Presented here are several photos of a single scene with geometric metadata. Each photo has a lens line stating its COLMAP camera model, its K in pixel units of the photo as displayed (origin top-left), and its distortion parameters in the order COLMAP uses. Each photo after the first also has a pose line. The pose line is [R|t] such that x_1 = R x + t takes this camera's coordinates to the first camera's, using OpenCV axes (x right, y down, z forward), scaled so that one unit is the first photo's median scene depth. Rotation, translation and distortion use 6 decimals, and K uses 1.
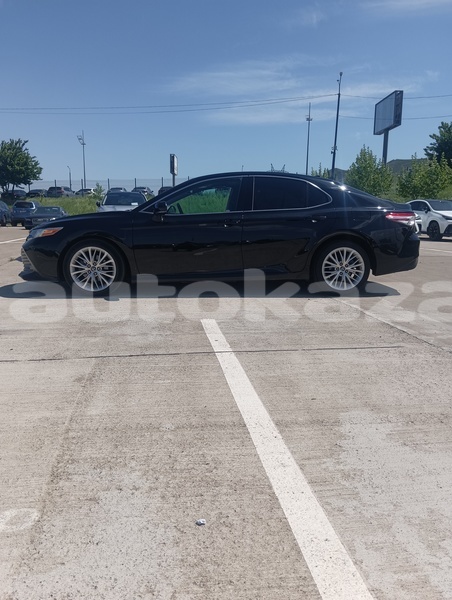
lens RADIAL K [[470.6, 0, 225.4], [0, 470.6, 297.8], [0, 0, 1]] dist [-0.006397, -0.010121]
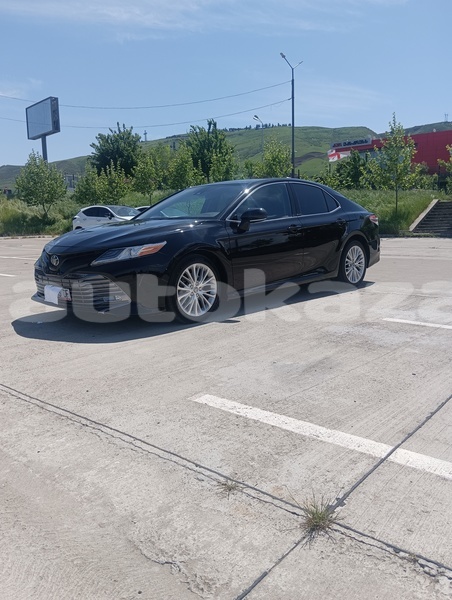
lens RADIAL K [[470.6, 0, 225.8], [0, 470.6, 301.7], [0, 0, 1]] dist [-0.006397, -0.010121]
pose [[0.731864, -0.137260, 0.667484, -0.111031], [0.140792, 0.988827, 0.048969, -0.010399], [-0.666748, 0.058138, 0.743013, 0.049396]]
